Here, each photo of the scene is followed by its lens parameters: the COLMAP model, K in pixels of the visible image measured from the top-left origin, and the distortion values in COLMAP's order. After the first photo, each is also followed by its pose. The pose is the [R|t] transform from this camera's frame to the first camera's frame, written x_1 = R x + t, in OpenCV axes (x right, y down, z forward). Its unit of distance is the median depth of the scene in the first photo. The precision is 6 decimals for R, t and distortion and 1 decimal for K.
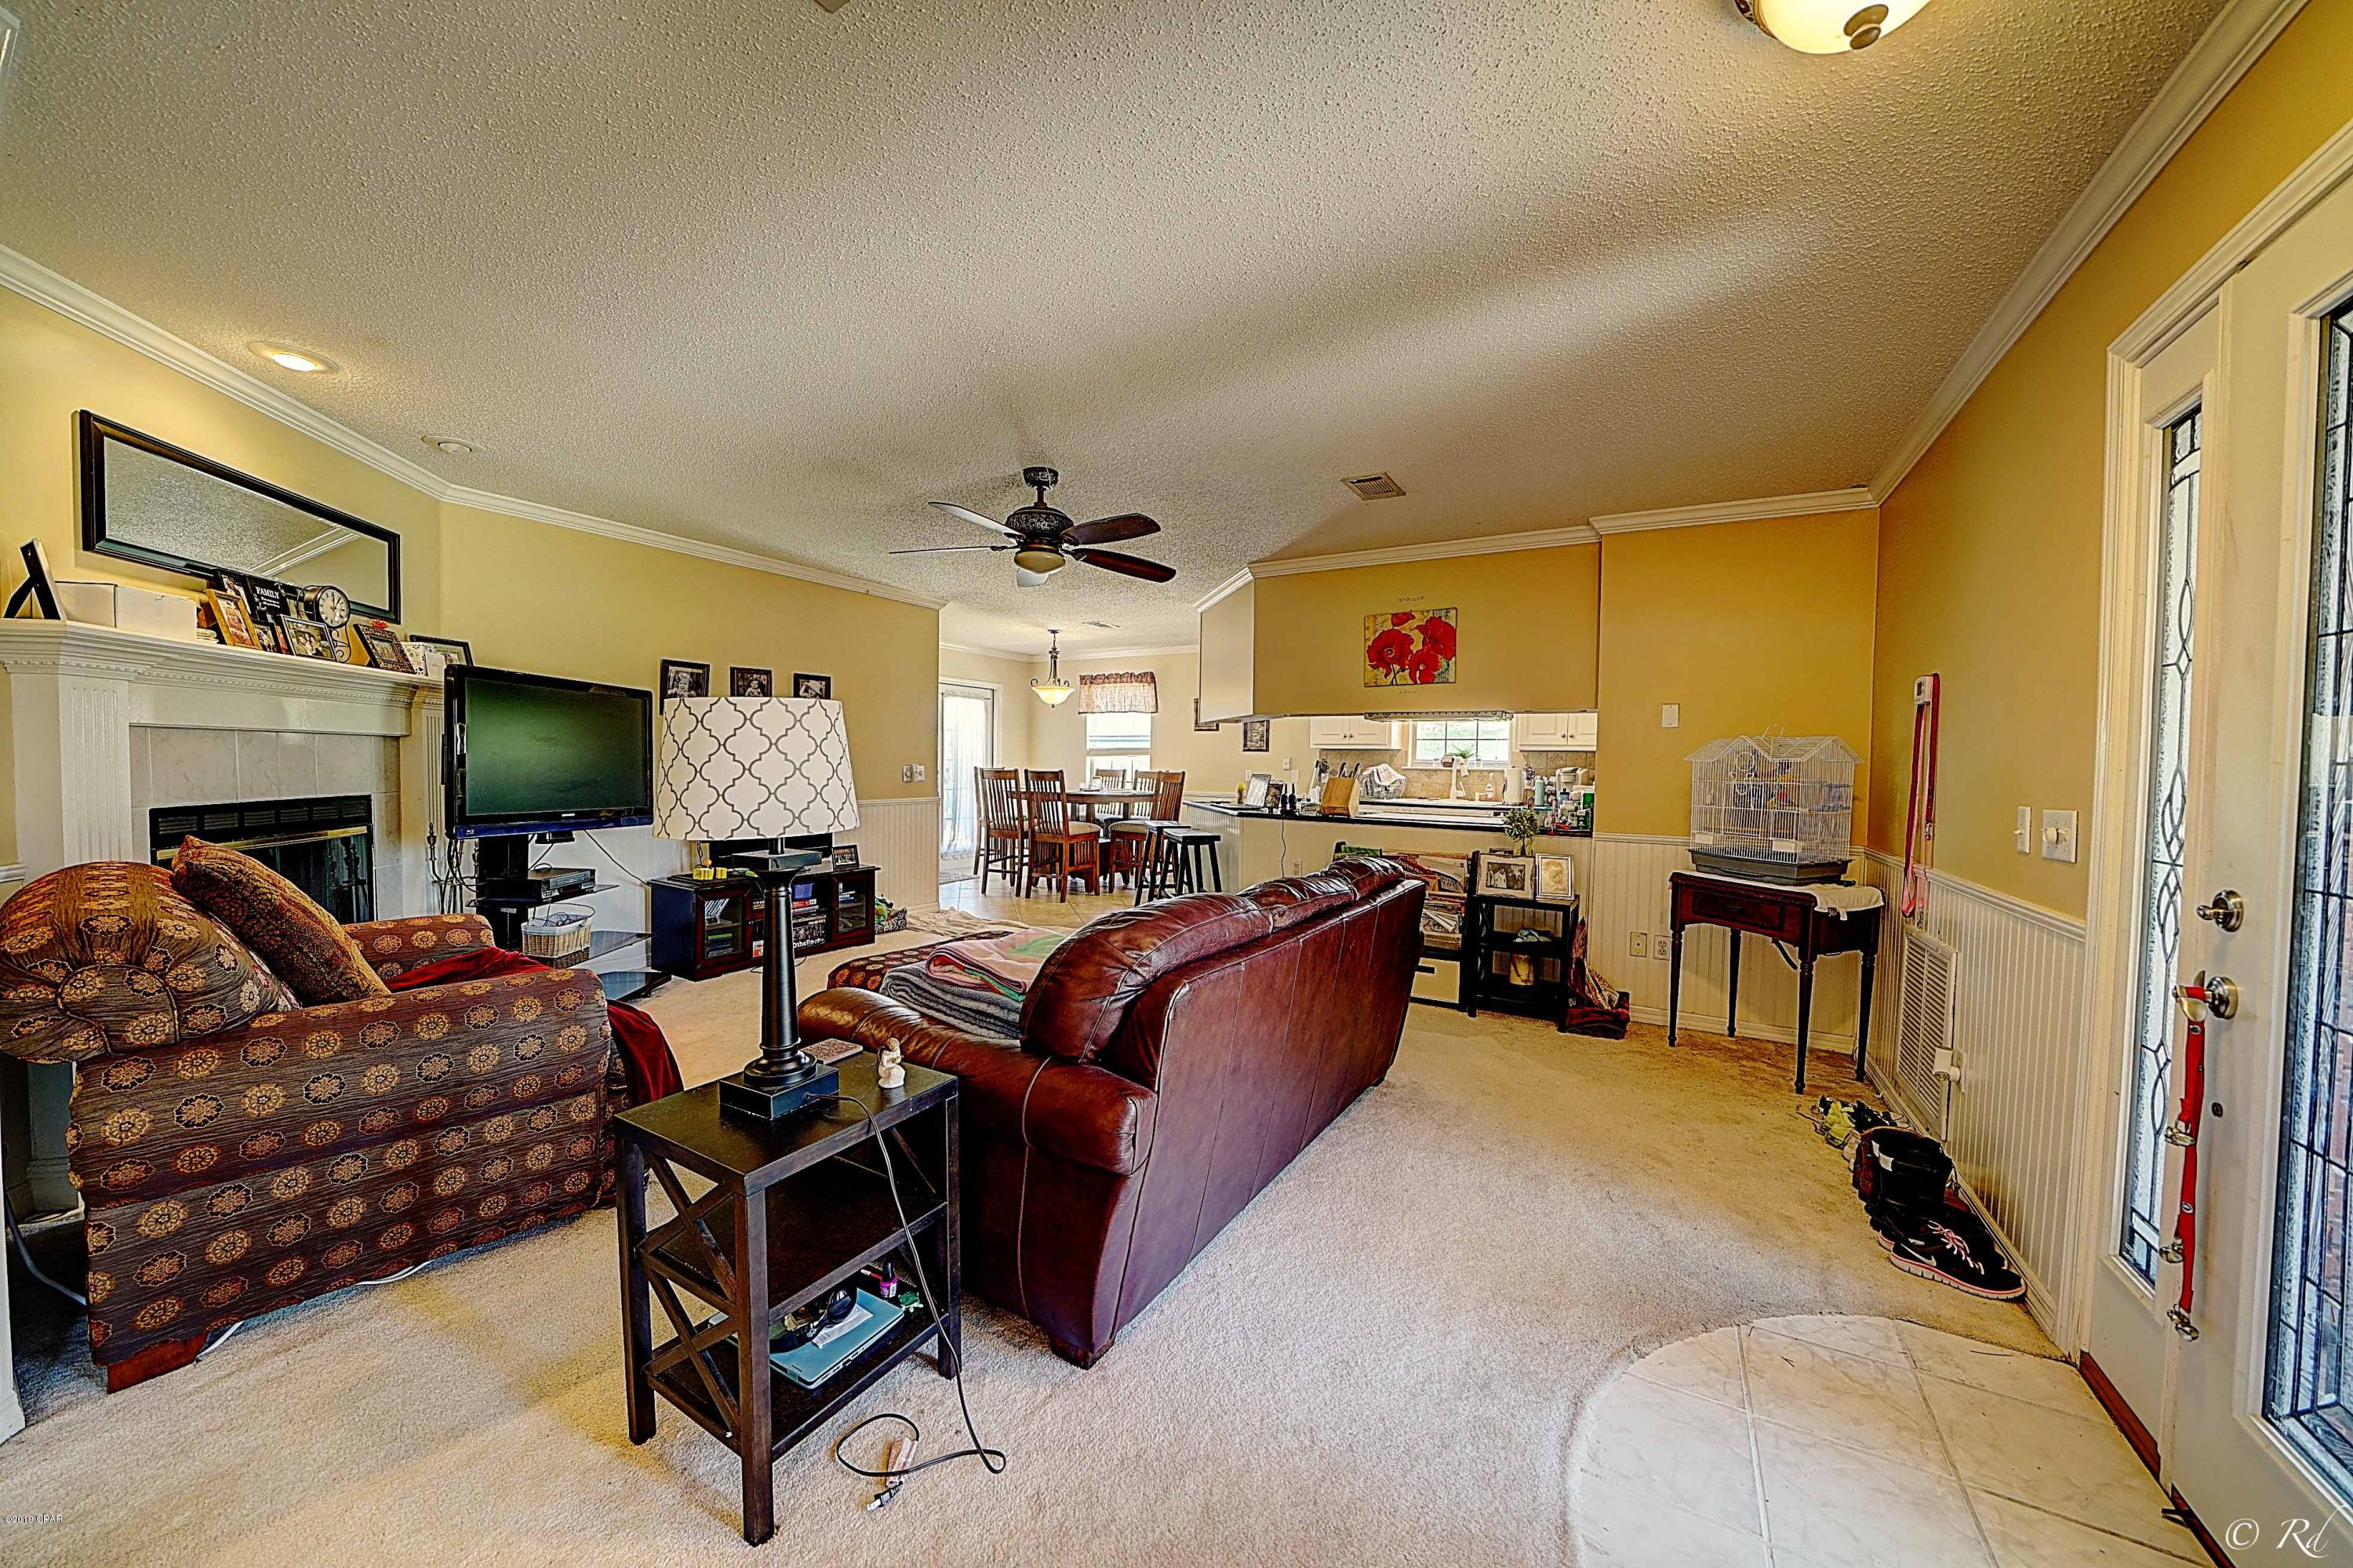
lens RADIAL K [[812.8, 0, 1180.5], [0, 812.8, 785.5], [0, 0, 1]] dist [-0.019823, -0.000119]
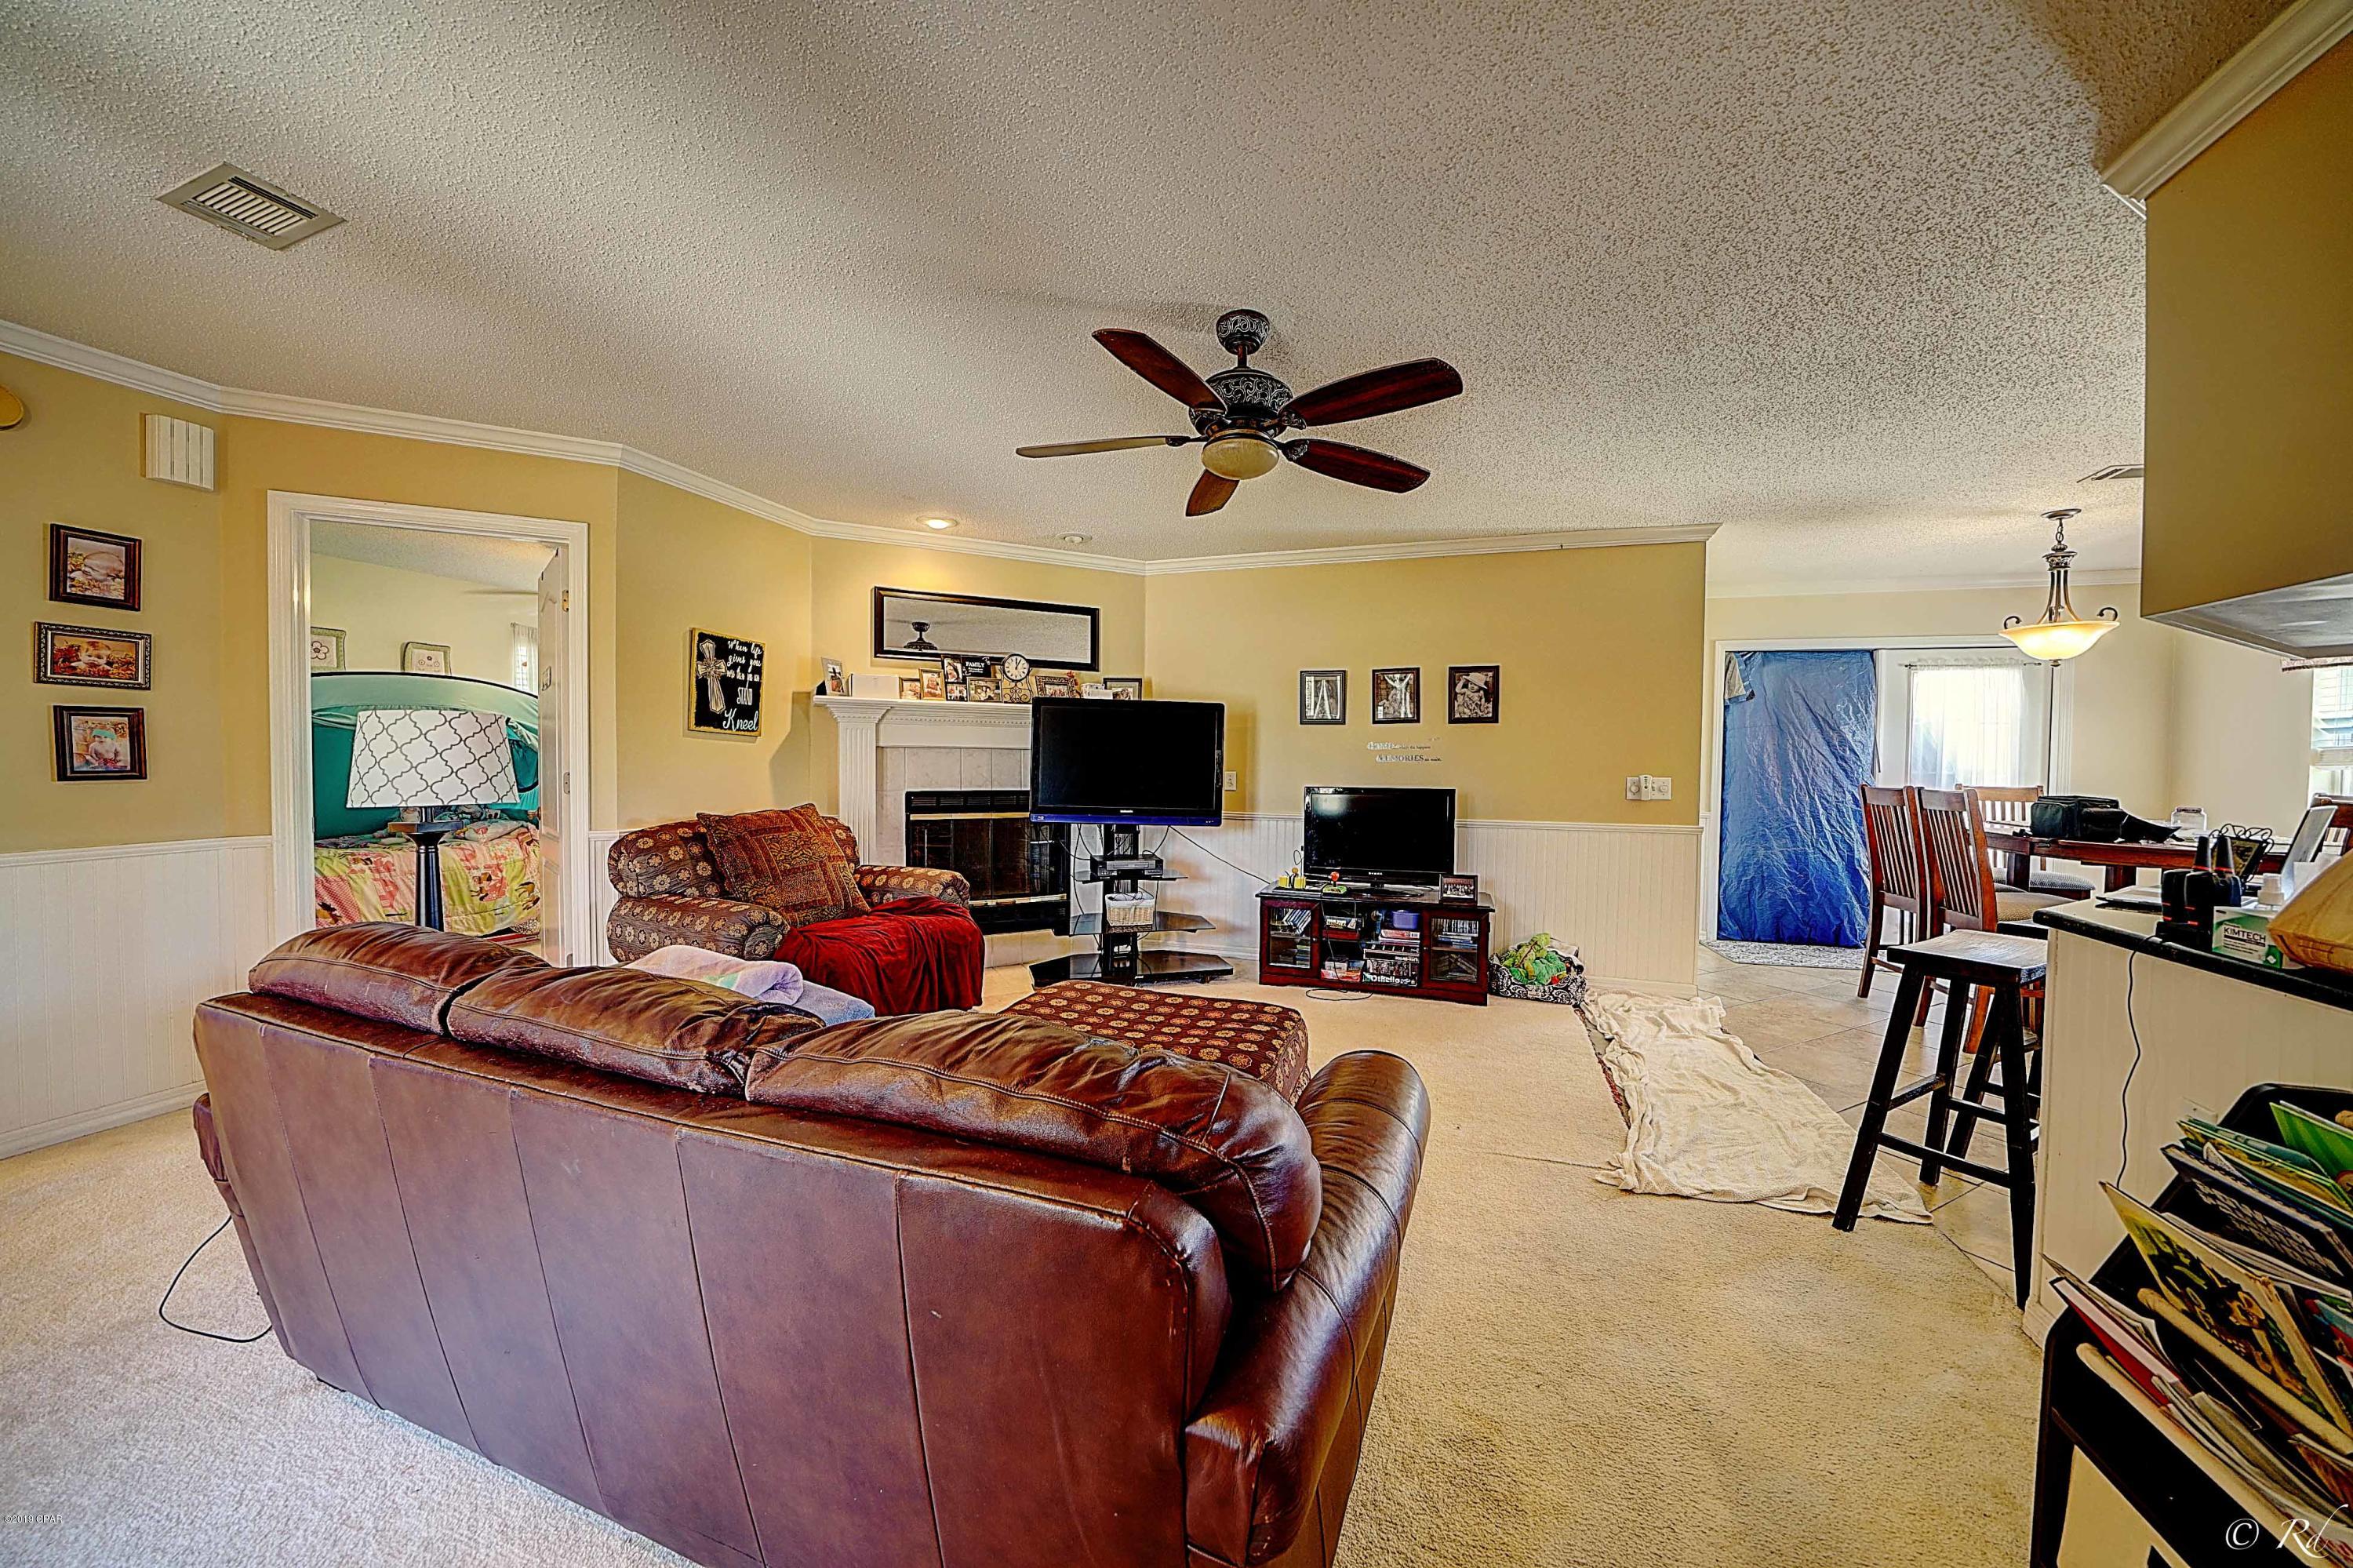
lens RADIAL K [[812.8, 0, 1180.5], [0, 812.8, 785.5], [0, 0, 1]] dist [-0.019823, -0.000119]
pose [[0.206181, 0.020898, -0.978291, 0.299038], [-0.036842, 0.999229, 0.013581, -0.014859], [0.977820, 0.033242, 0.206792, 0.537521]]
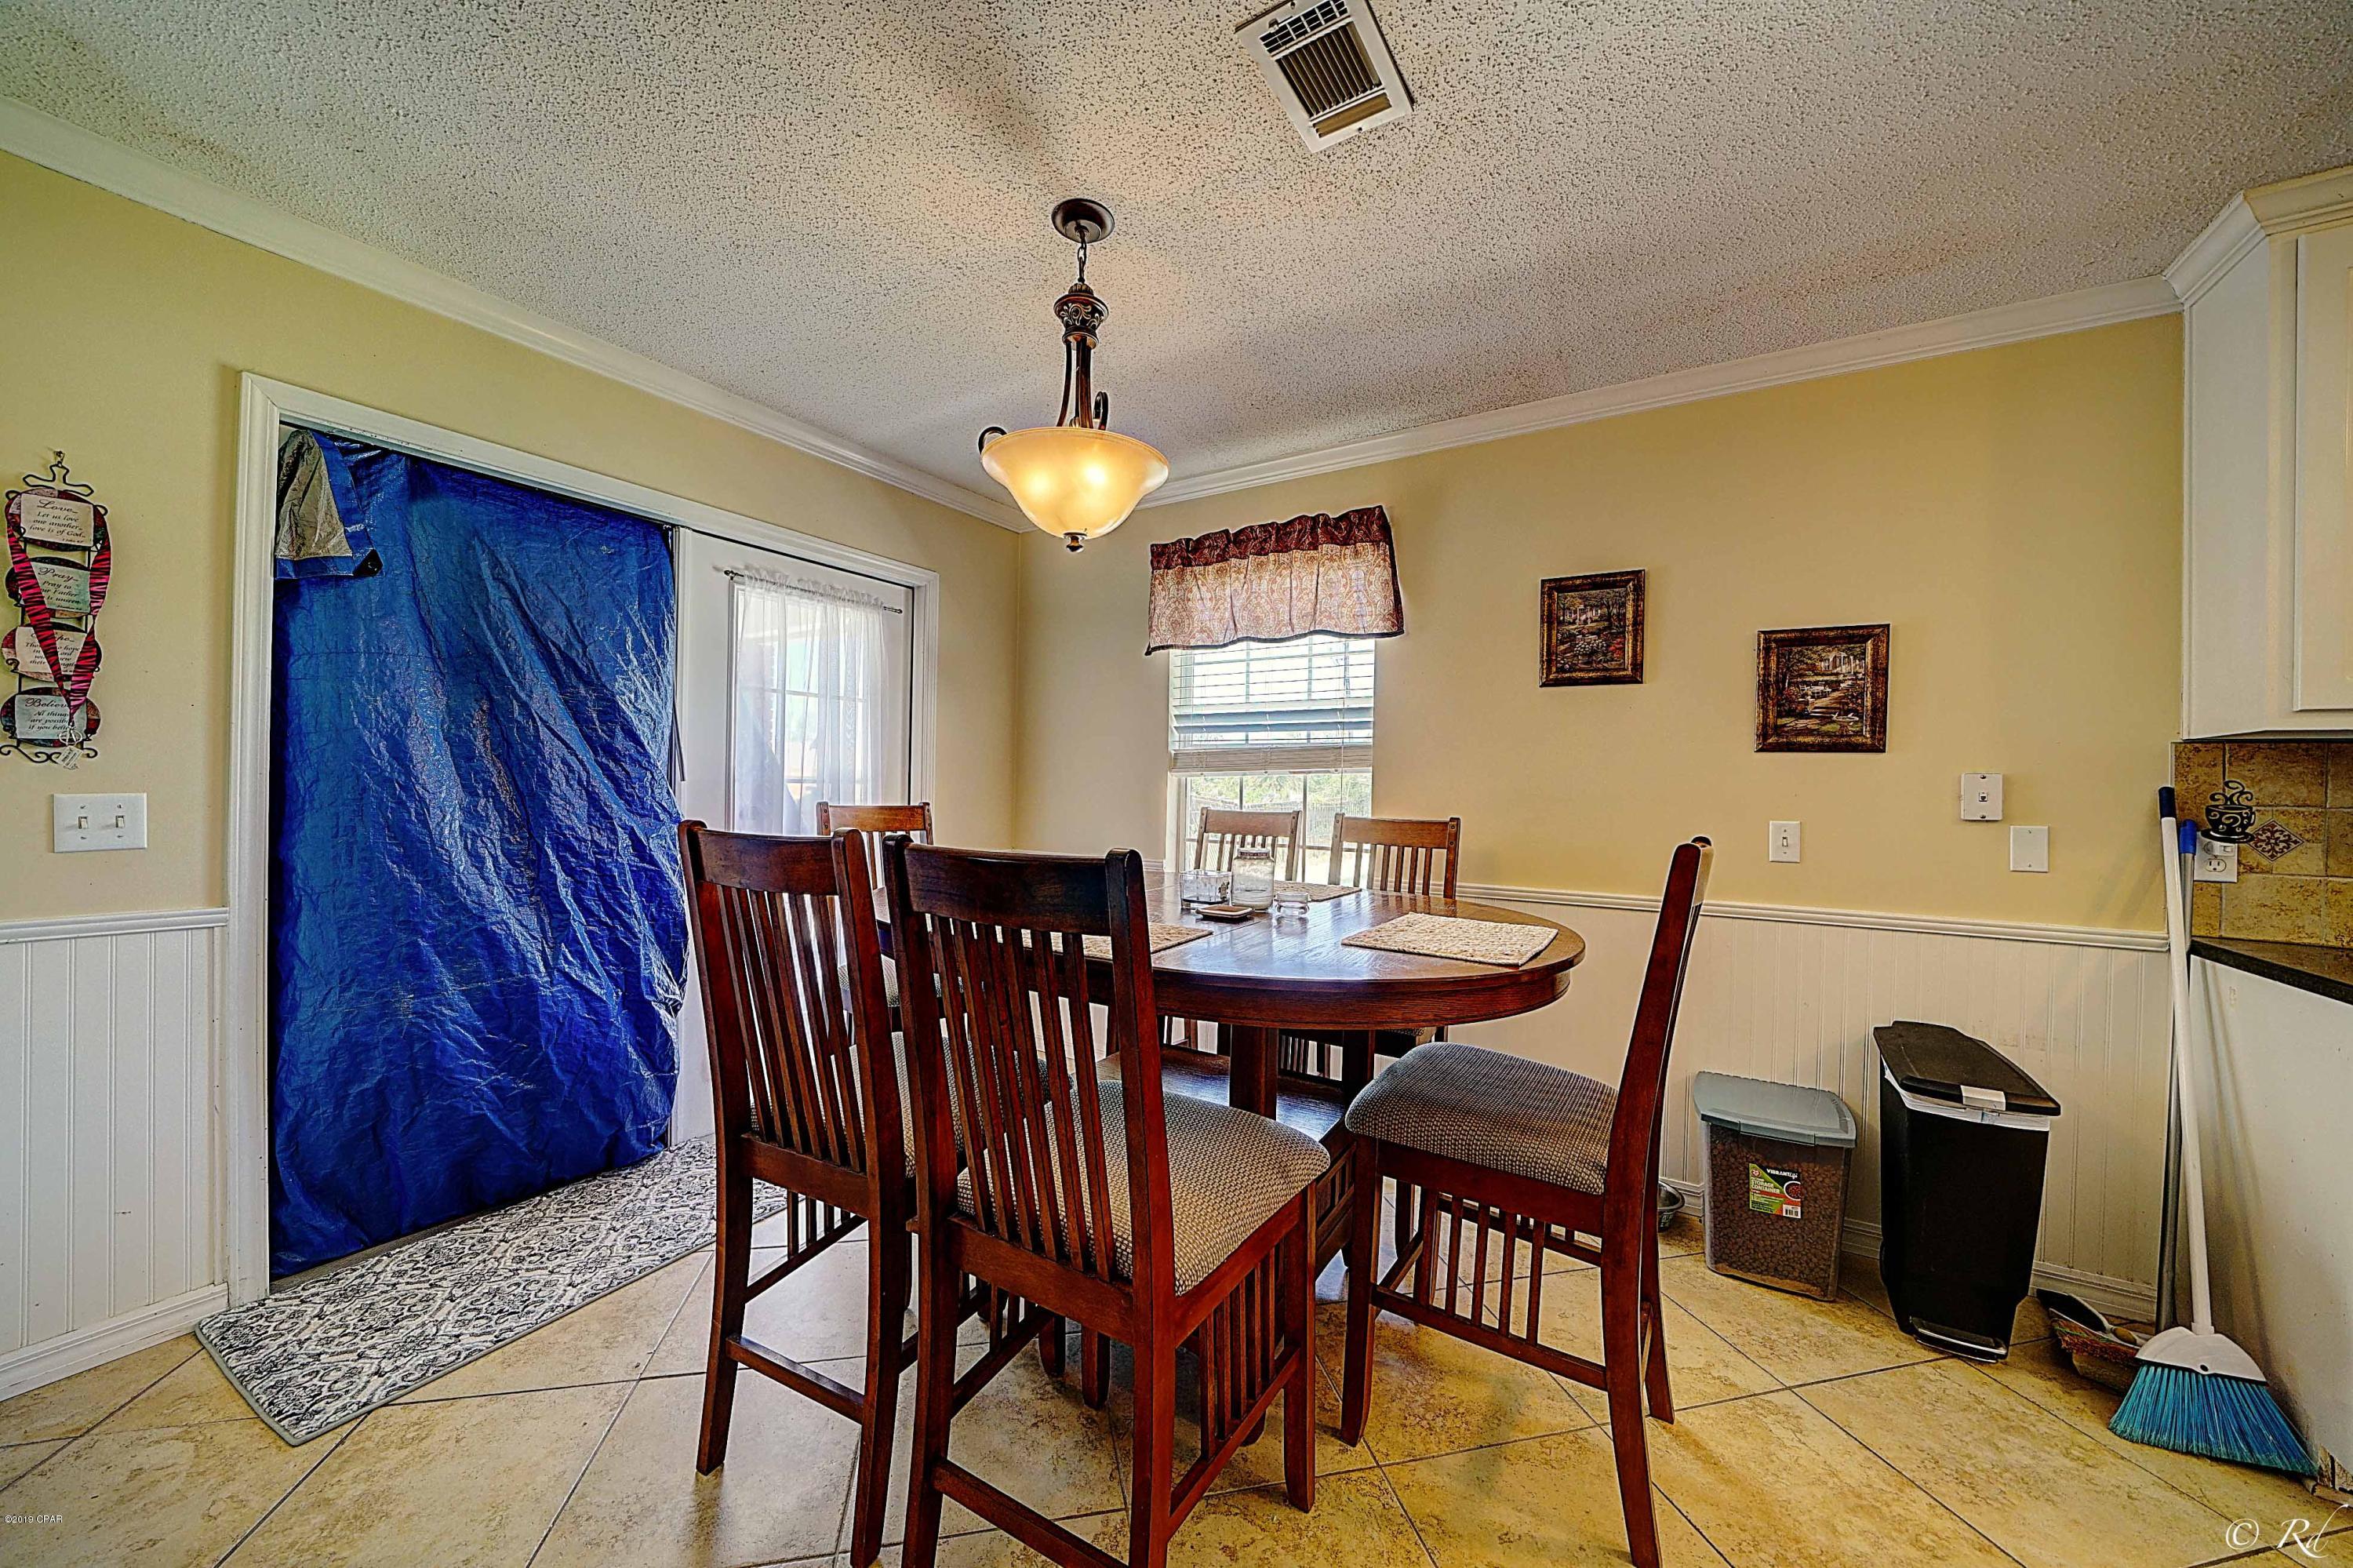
lens RADIAL K [[812.8, 0, 1180.5], [0, 812.8, 785.5], [0, 0, 1]] dist [-0.019823, -0.000119]
pose [[0.999497, 0.000524, -0.031702, -0.170882], [-0.001511, 0.999515, -0.031097, -0.032871], [0.031671, 0.031129, 0.999013, 1.105321]]
